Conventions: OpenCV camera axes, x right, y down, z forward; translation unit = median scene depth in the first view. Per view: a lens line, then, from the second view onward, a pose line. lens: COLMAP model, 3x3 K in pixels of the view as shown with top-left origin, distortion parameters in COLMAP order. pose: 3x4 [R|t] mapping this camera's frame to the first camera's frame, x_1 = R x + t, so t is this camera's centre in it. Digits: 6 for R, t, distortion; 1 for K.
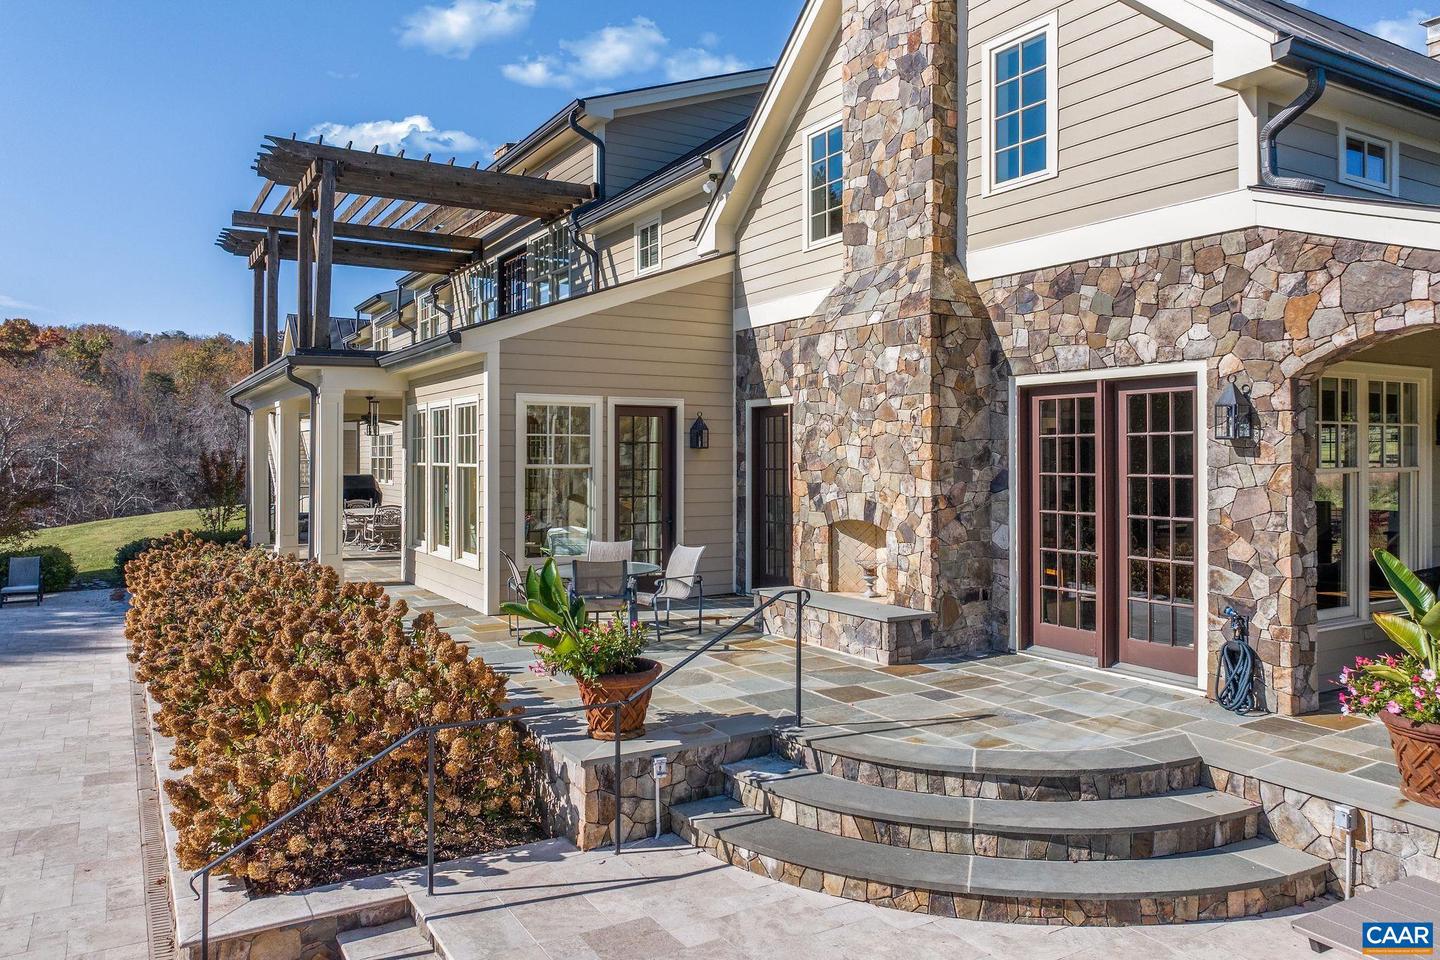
lens RADIAL K [[984.9, 0, 720.2], [0, 984.9, 474.6], [0, 0, 1]] dist [-0.044327, 0.001967]
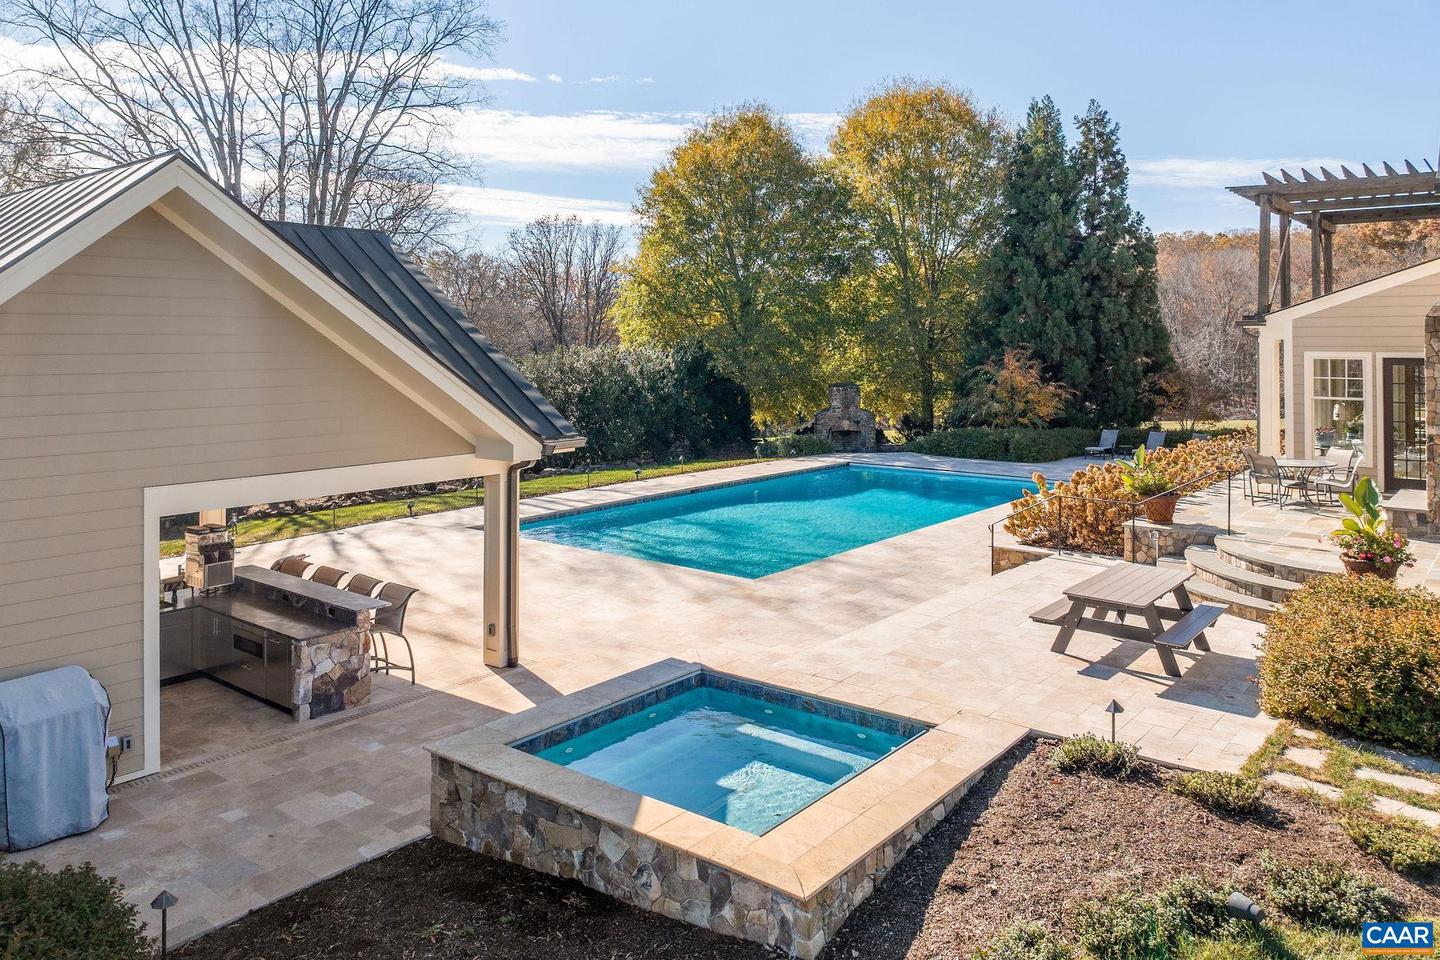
lens RADIAL K [[984.9, 0, 720.3], [0, 984.9, 479.9], [0, 0, 1]] dist [-0.044327, 0.001967]
pose [[0.321385, 0.125456, -0.938601, 1.260090], [-0.012482, 0.991660, 0.128274, -0.084059], [0.946866, -0.029509, 0.320271, -0.520898]]
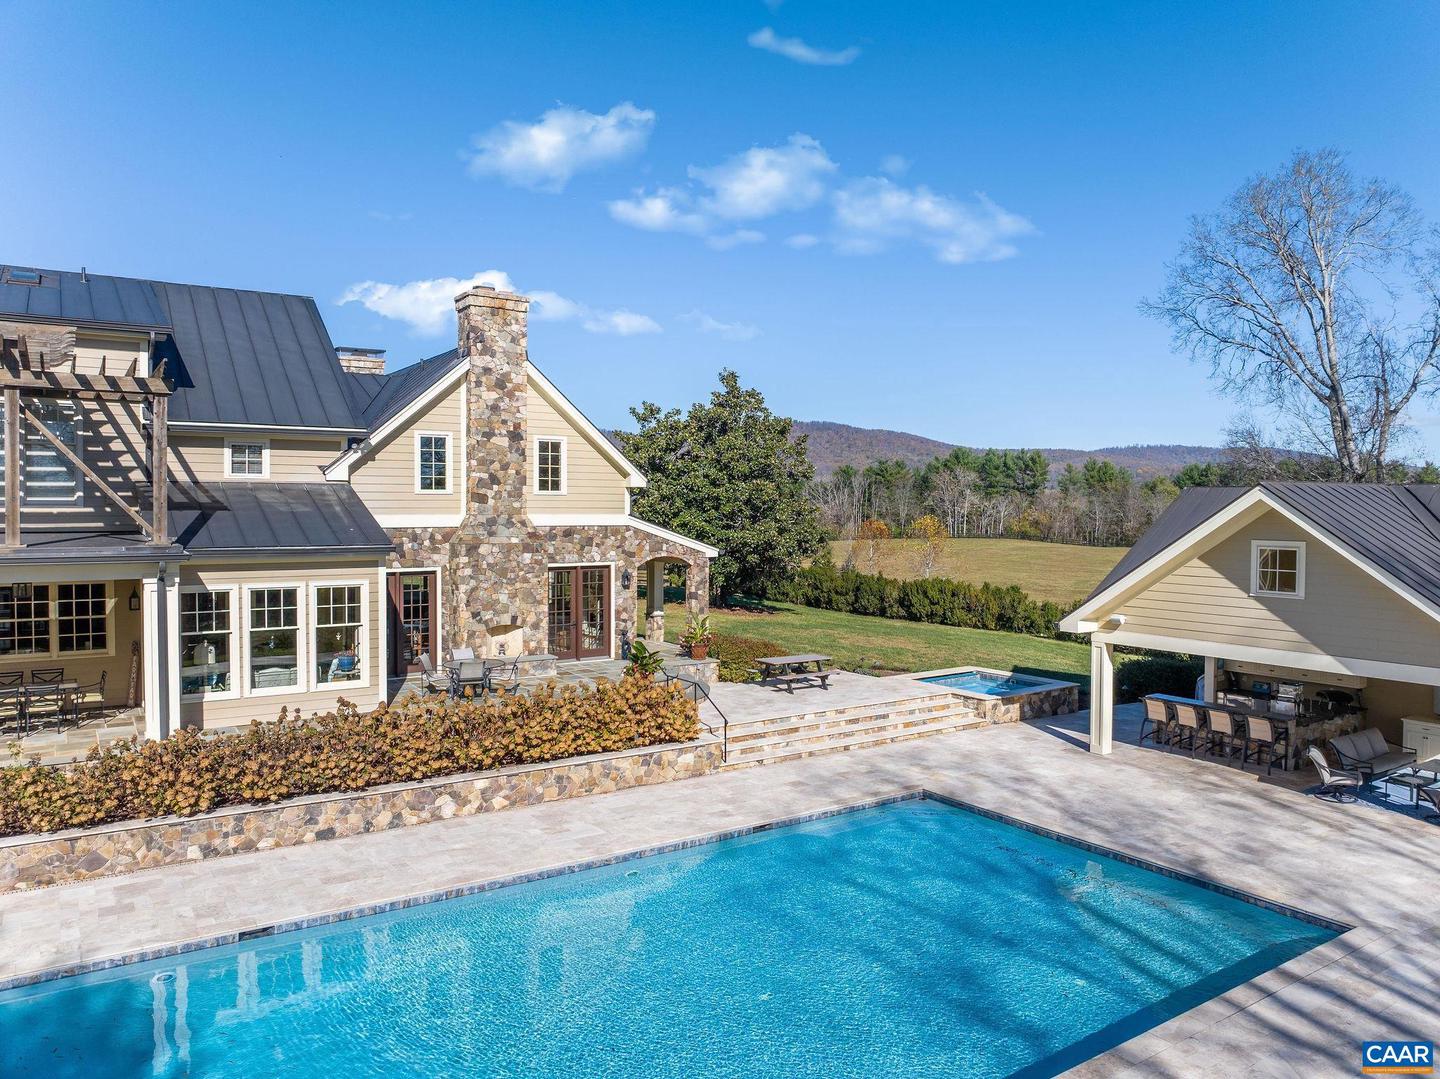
lens RADIAL K [[1008.4, 0, 720.1], [0, 1008.4, 538.2], [0, 0, 1]] dist [0.000715, 0.000050]
pose [[-0.036804, -0.030797, 0.998848, -2.534104], [0.015401, 0.999389, 0.031381, -0.253944], [-0.999204, 0.016538, -0.036307, 0.629930]]
